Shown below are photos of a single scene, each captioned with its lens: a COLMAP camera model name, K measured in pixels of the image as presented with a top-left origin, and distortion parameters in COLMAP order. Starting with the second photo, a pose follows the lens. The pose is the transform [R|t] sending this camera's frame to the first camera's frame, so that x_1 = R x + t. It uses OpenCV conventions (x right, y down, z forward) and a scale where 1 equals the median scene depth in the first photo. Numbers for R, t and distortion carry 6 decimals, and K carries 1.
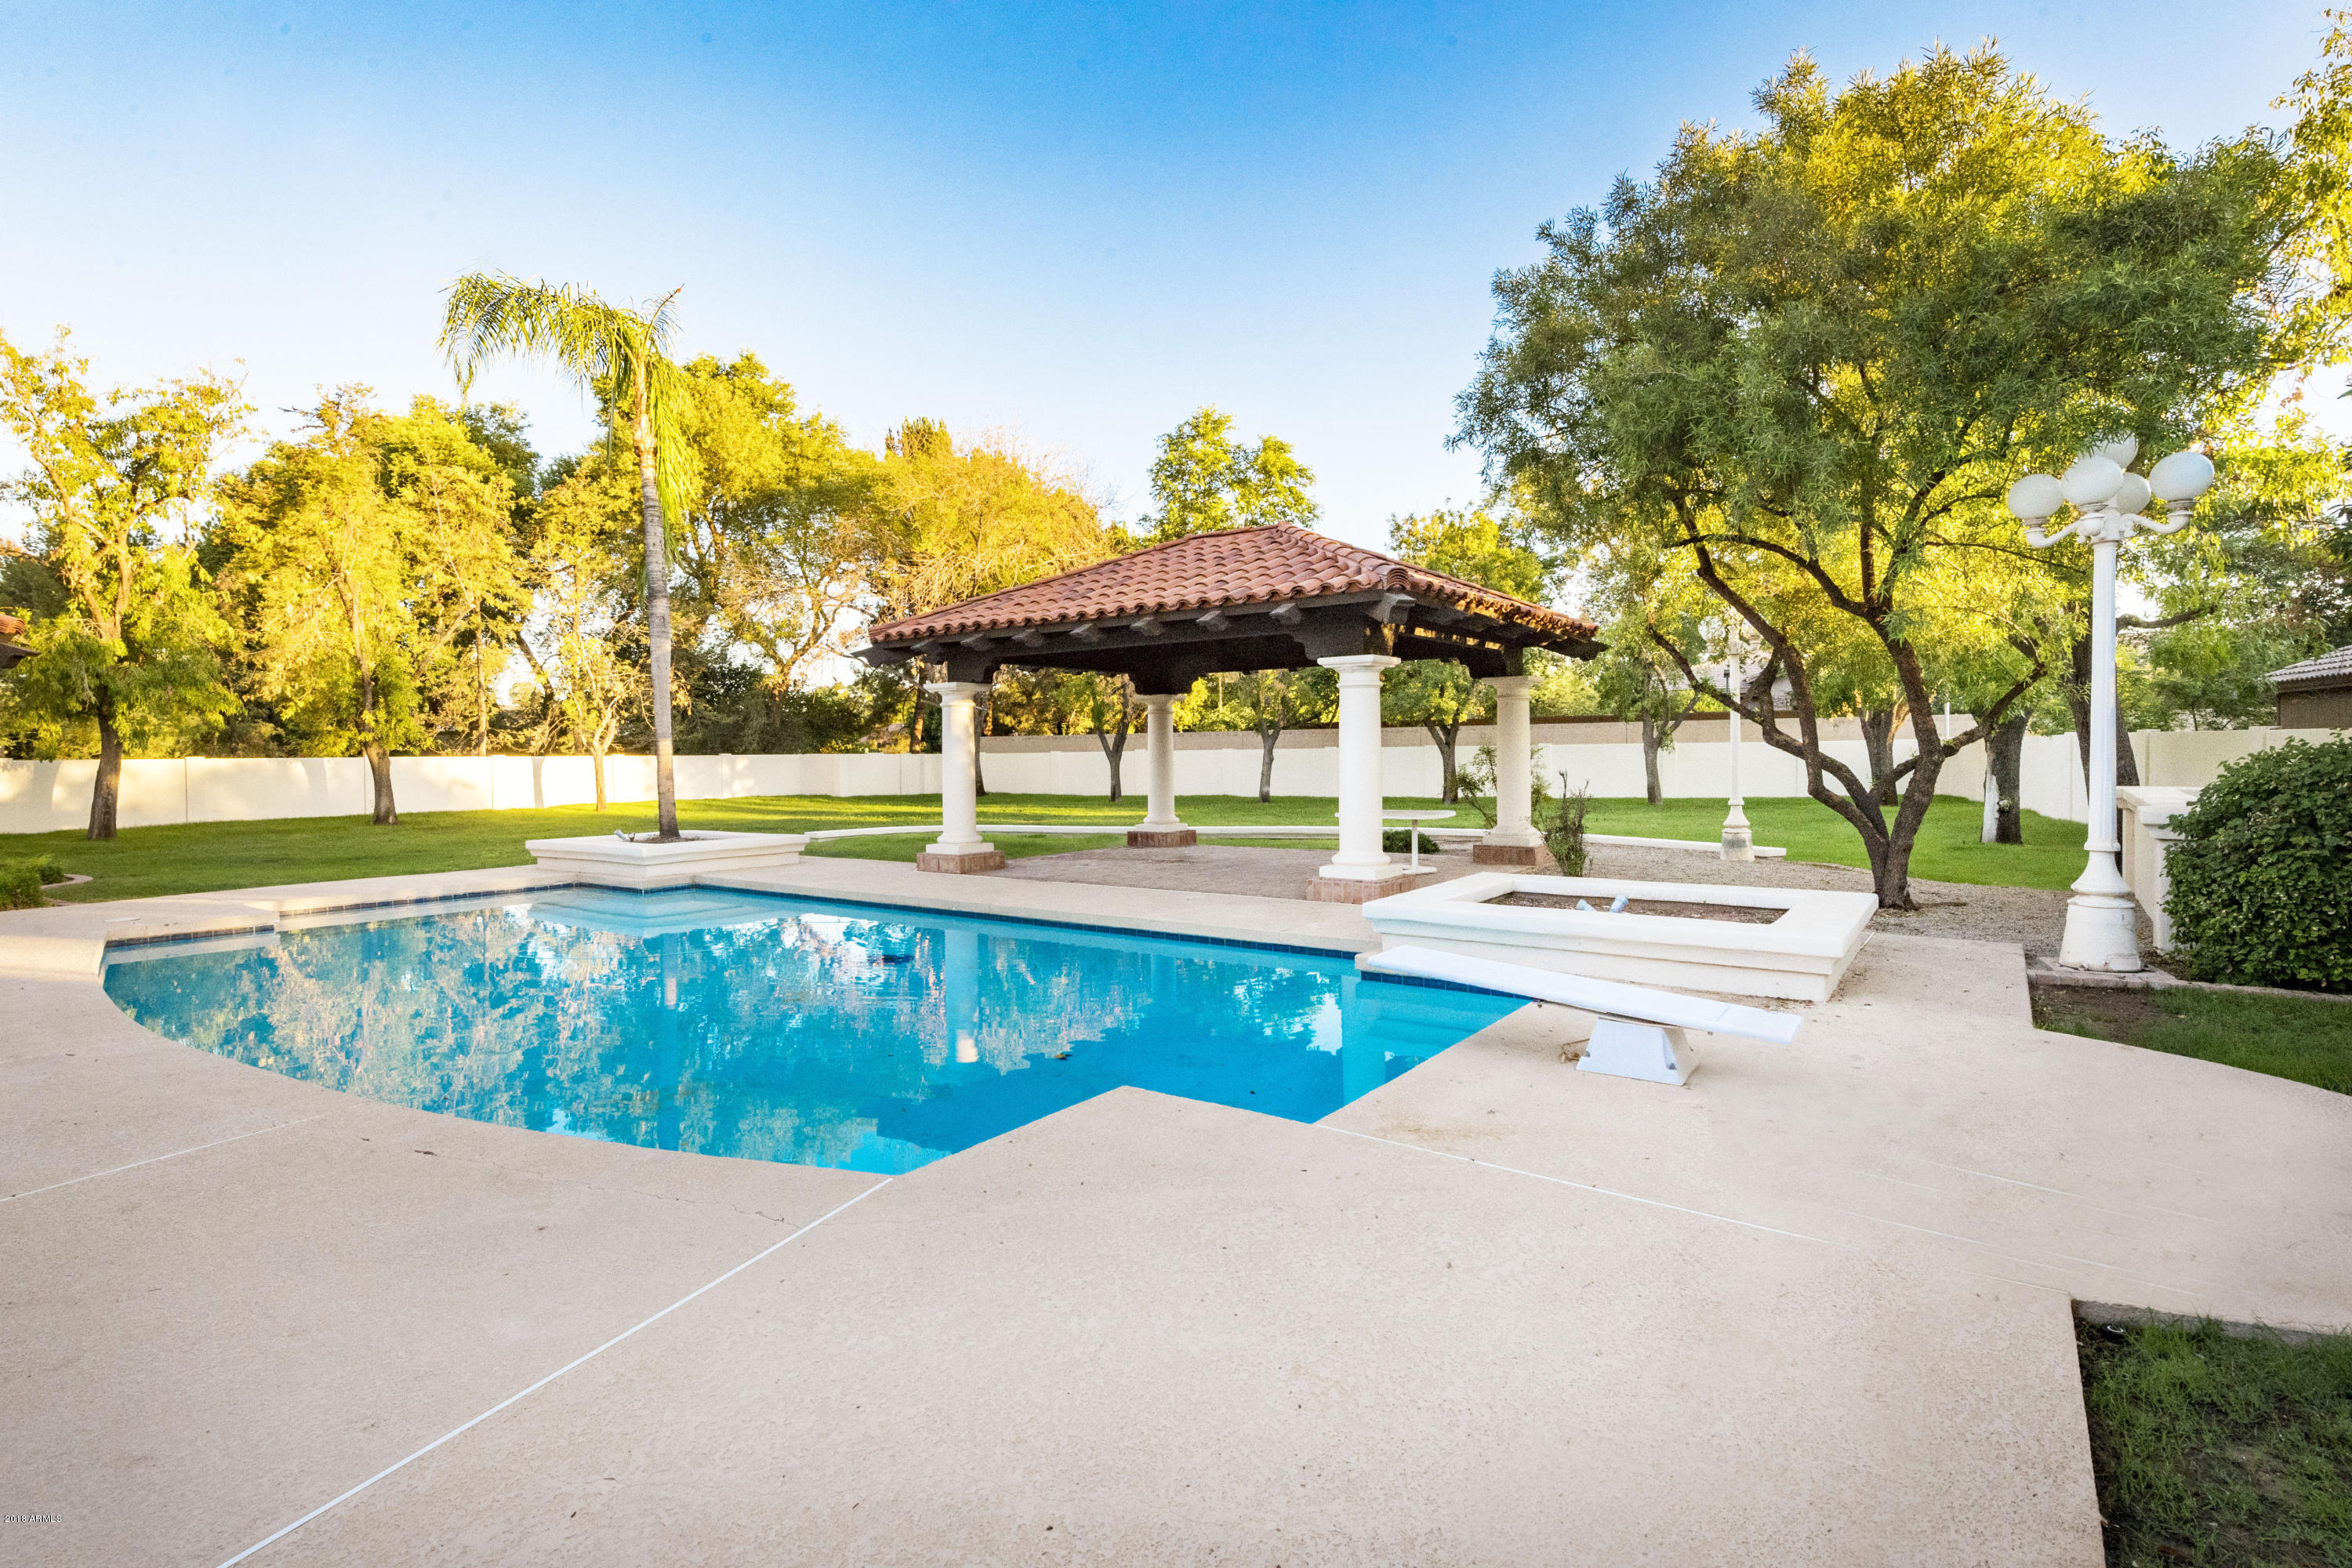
lens RADIAL K [[1130.8, 0, 1167.8], [0, 1130.8, 766.4], [0, 0, 1]] dist [-0.005893, -0.000163]
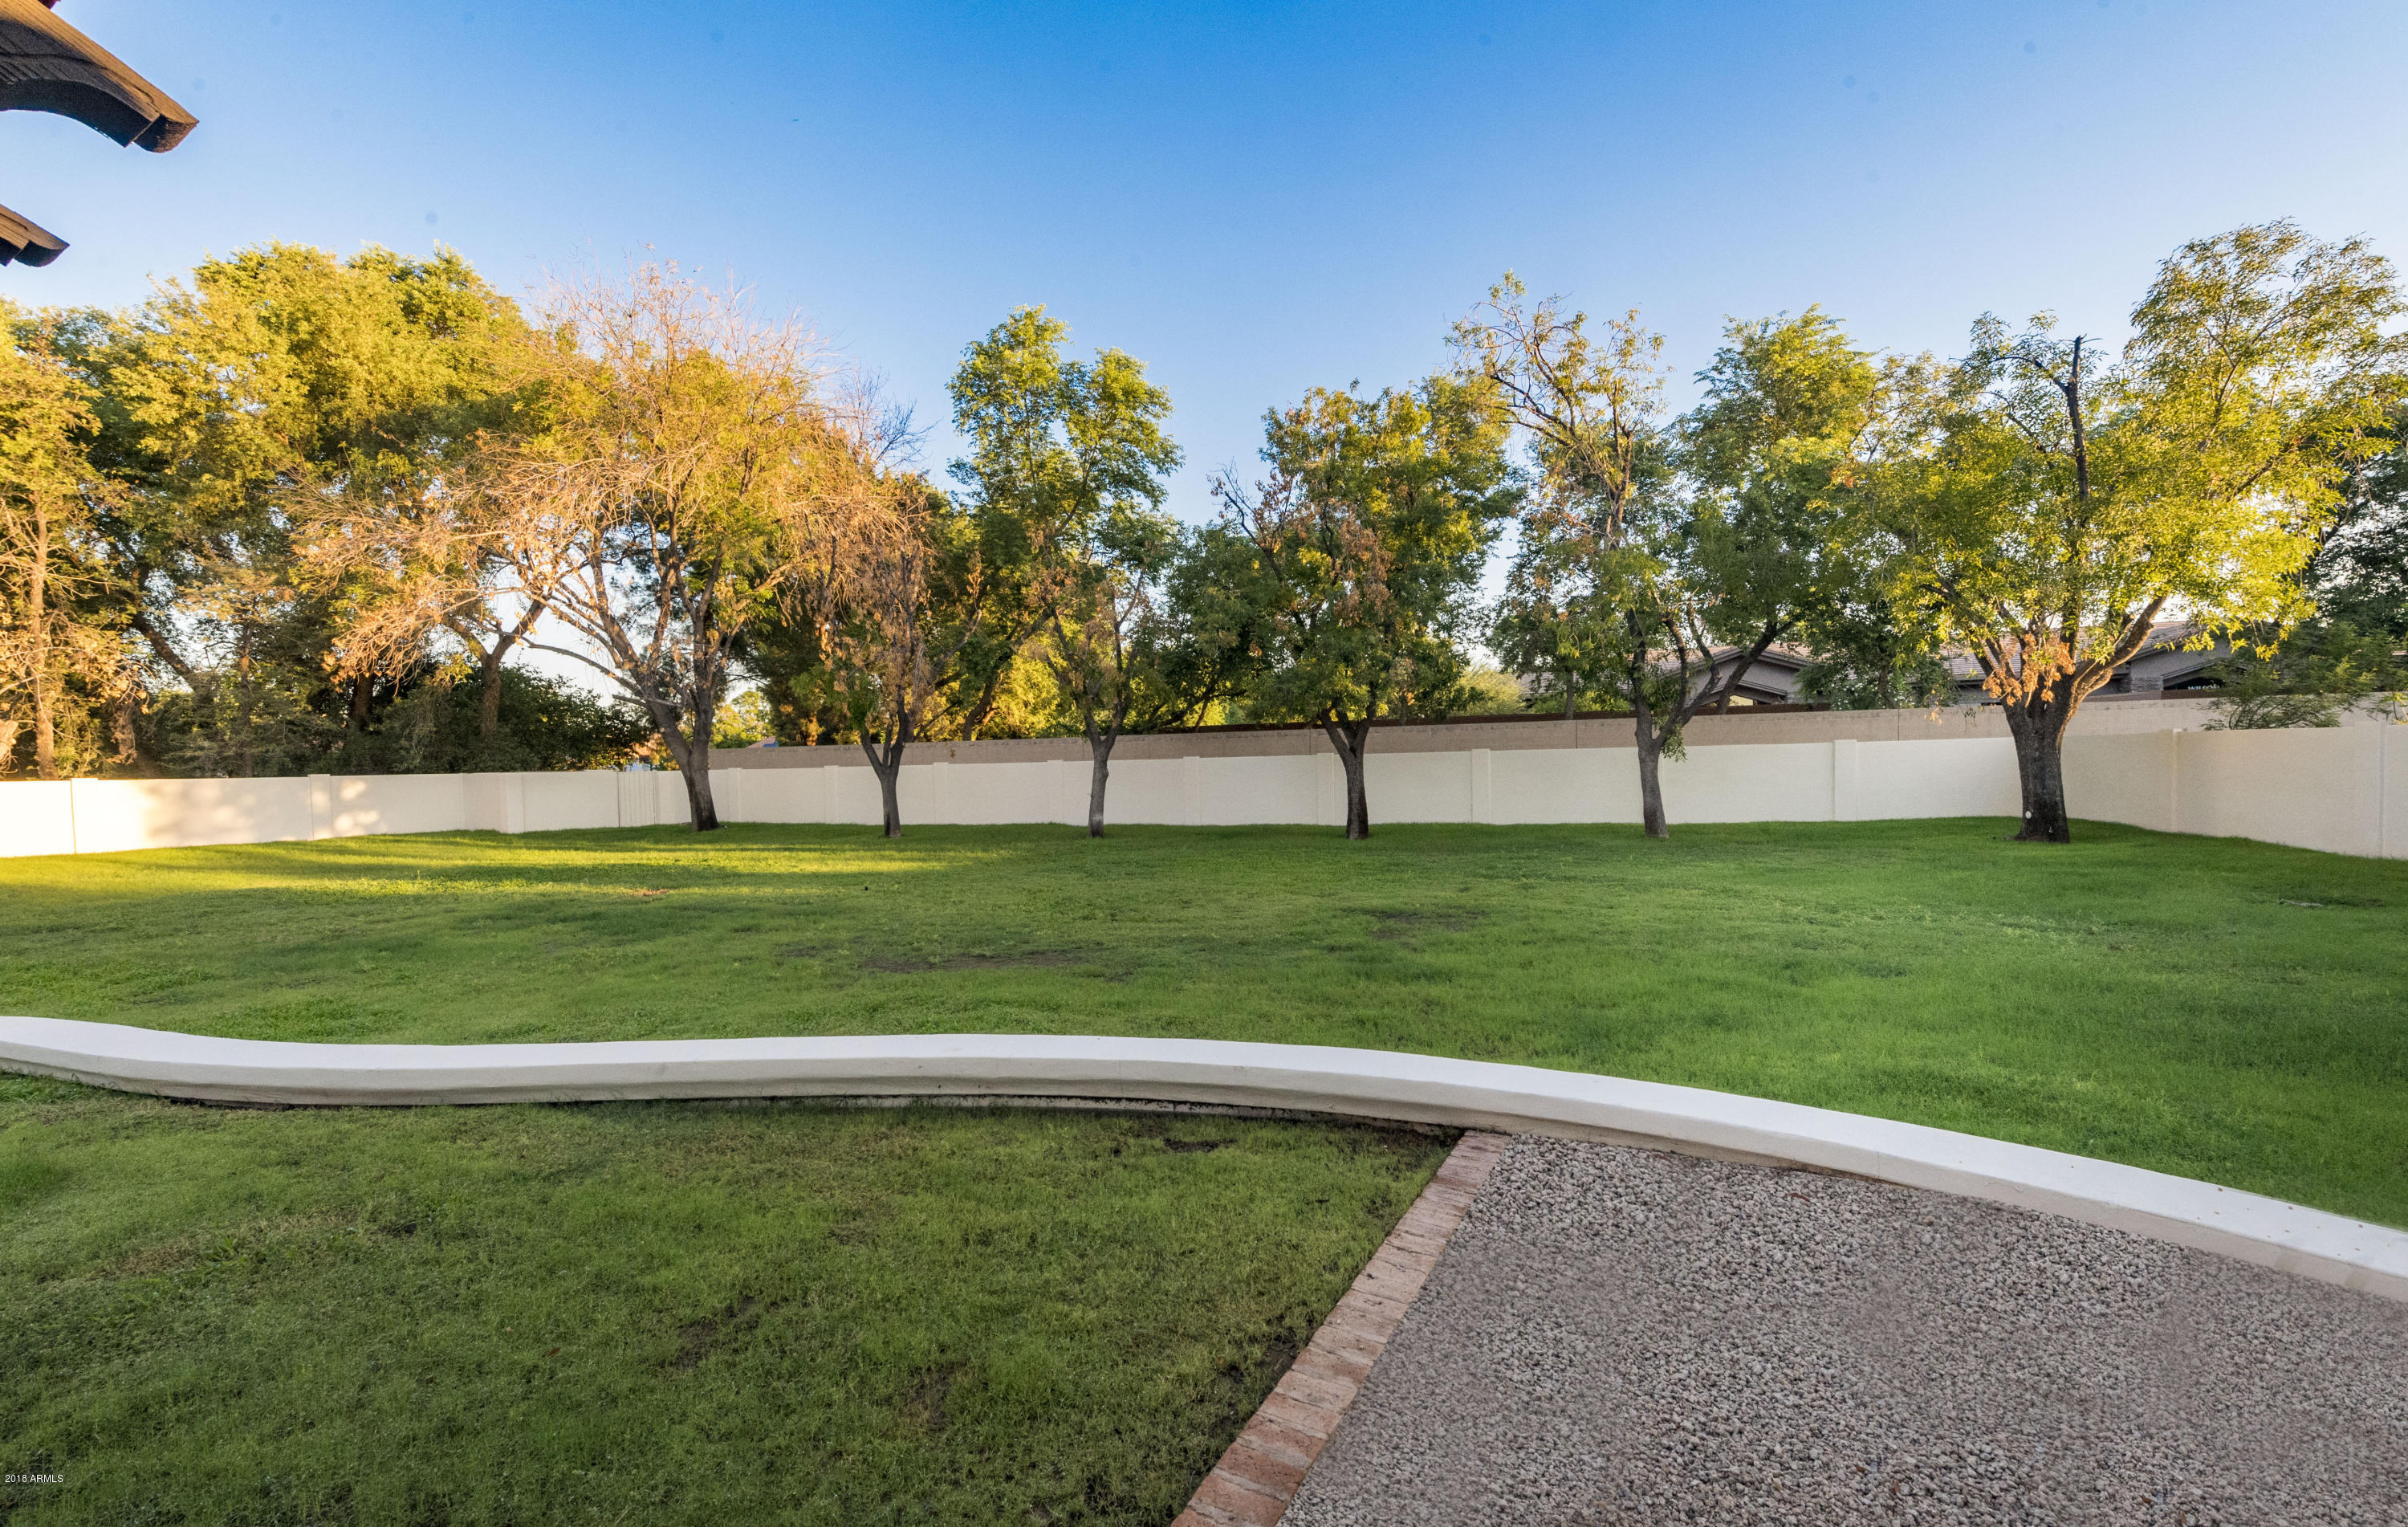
lens RADIAL K [[893.7, 0, 1140.1], [0, 893.7, 780.0], [0, 0, 1]] dist [-0.000594, -0.000304]
pose [[0.998968, -0.012160, 0.043753, 0.104531], [0.011649, 0.999861, 0.011925, -0.011197], [-0.043892, -0.011403, 0.998971, 0.514219]]
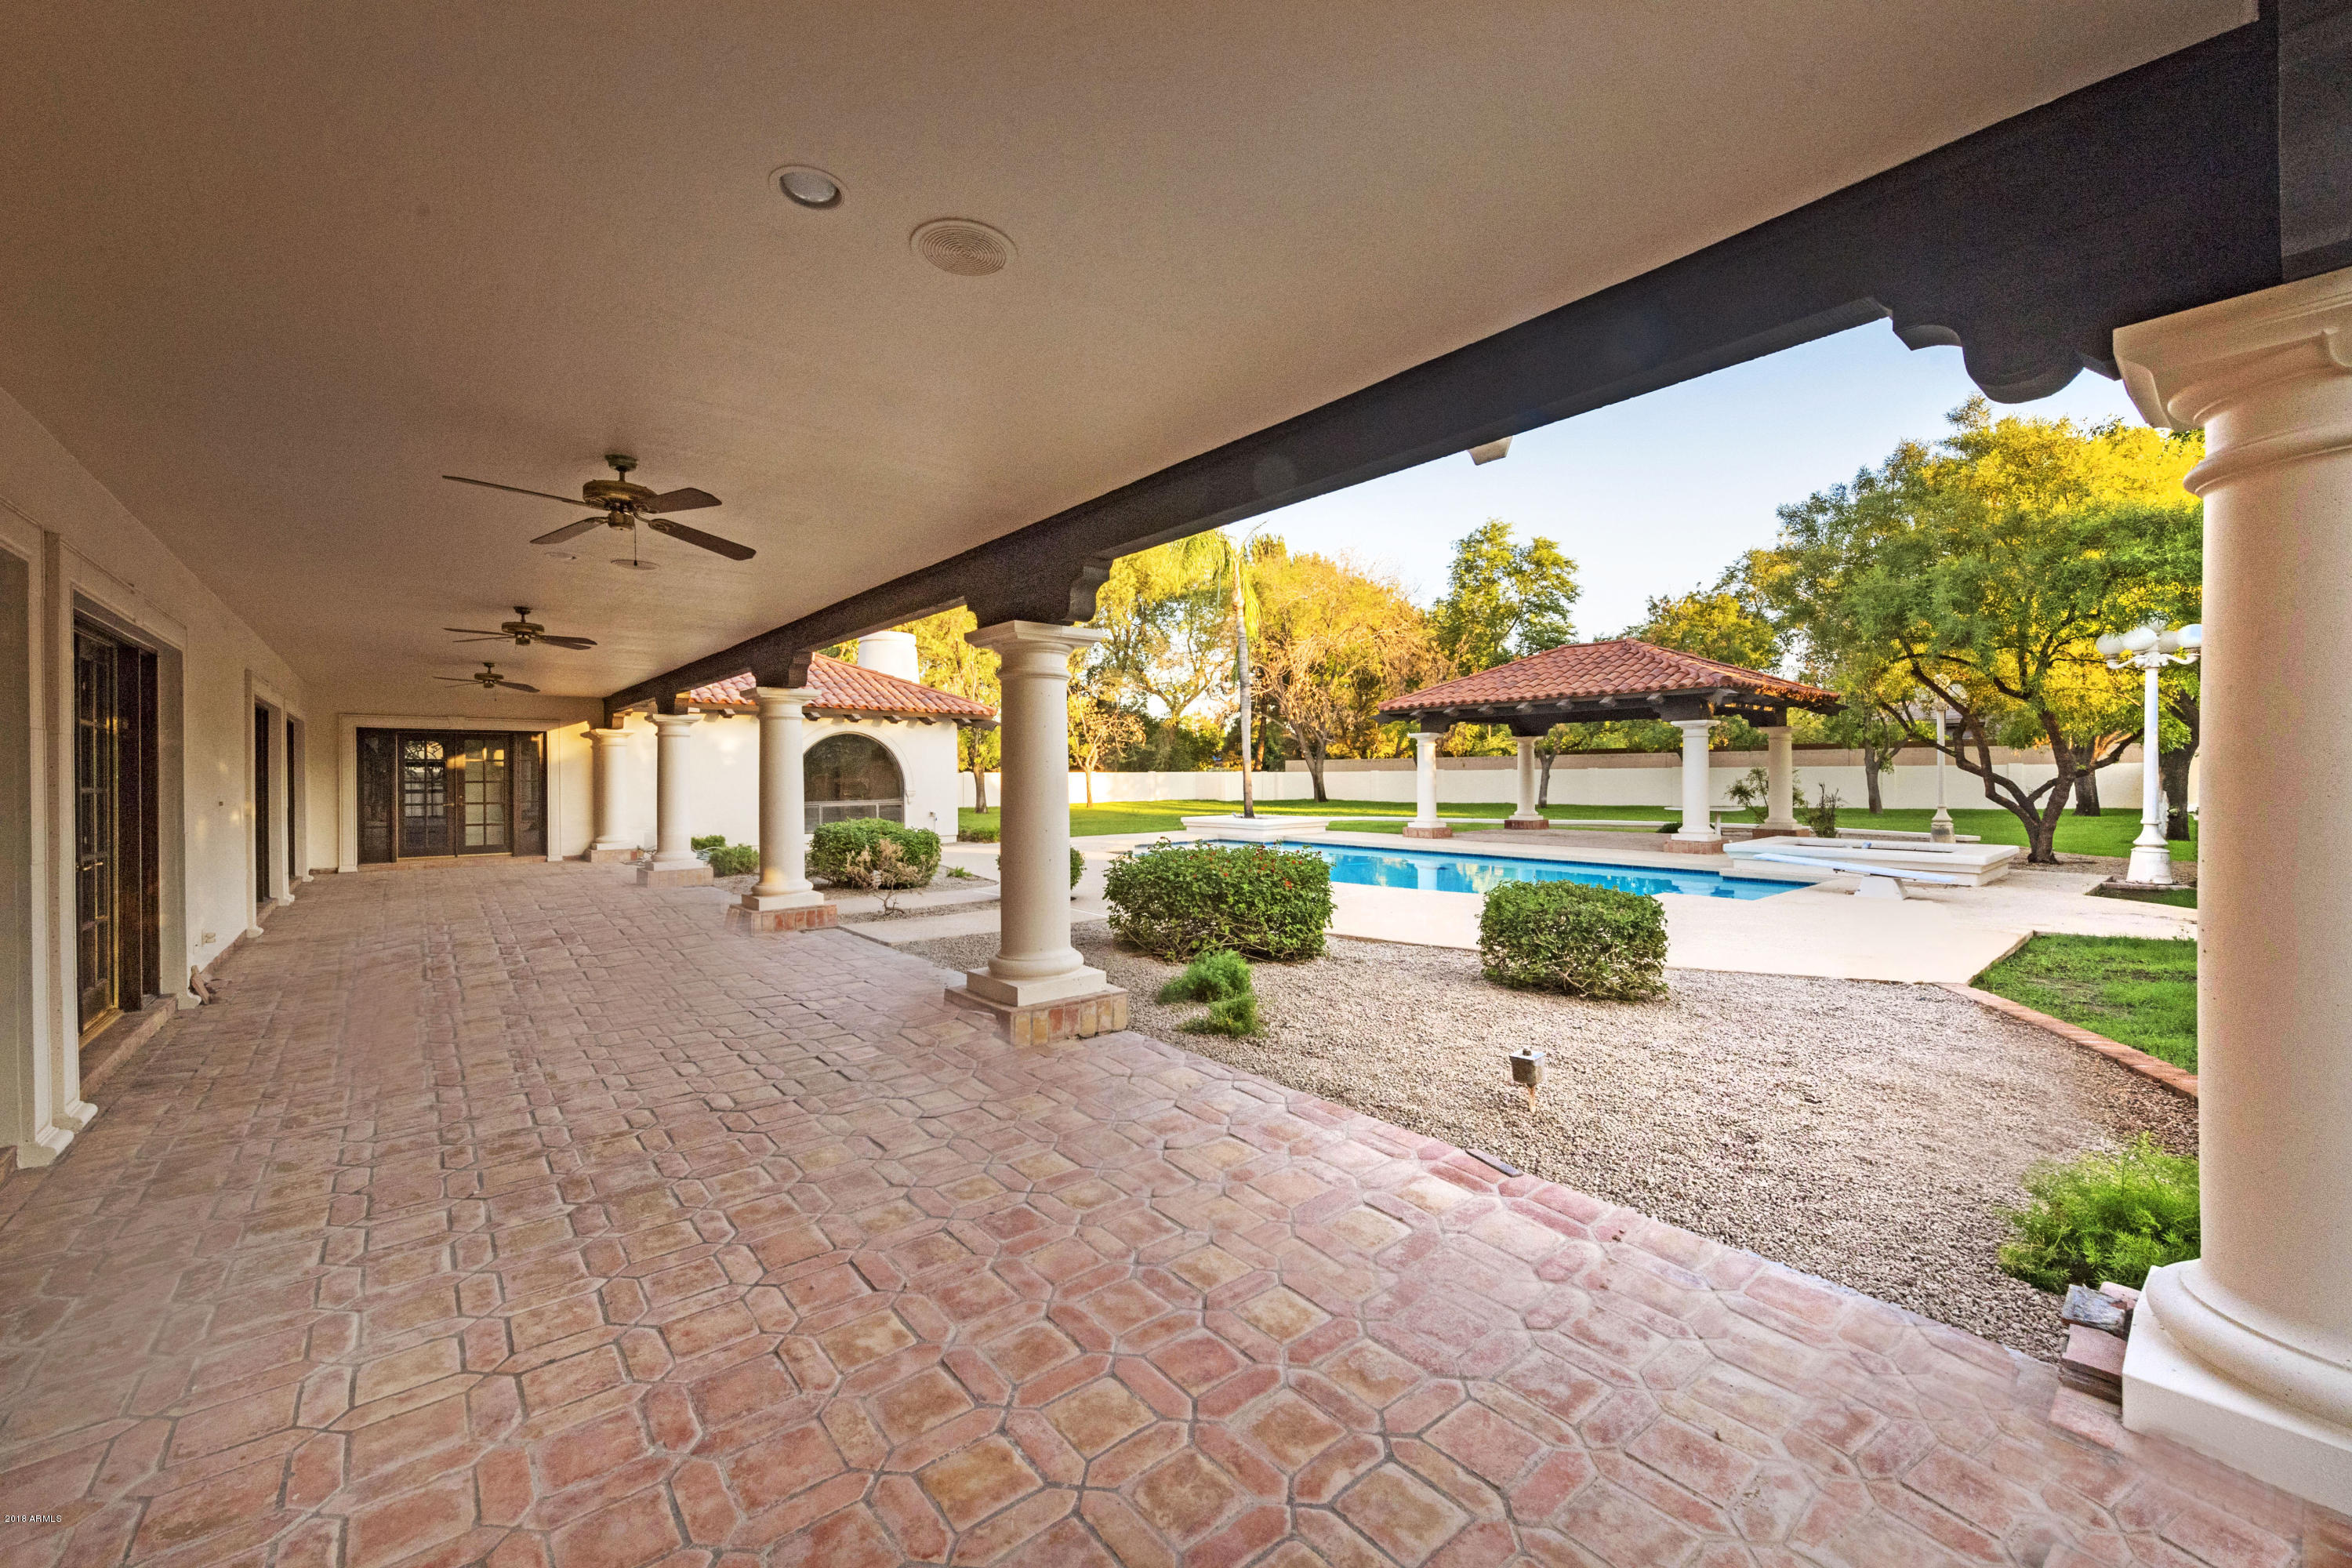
lens RADIAL K [[919.1, 0, 1153.8], [0, 919.1, 773.0], [0, 0, 1]] dist [-0.003832, -0.000426]
pose [[0.967354, 0.003319, -0.253409, -0.101706], [-0.005976, 0.999935, -0.009719, 0.002761], [0.253360, 0.010916, 0.967311, -0.222497]]
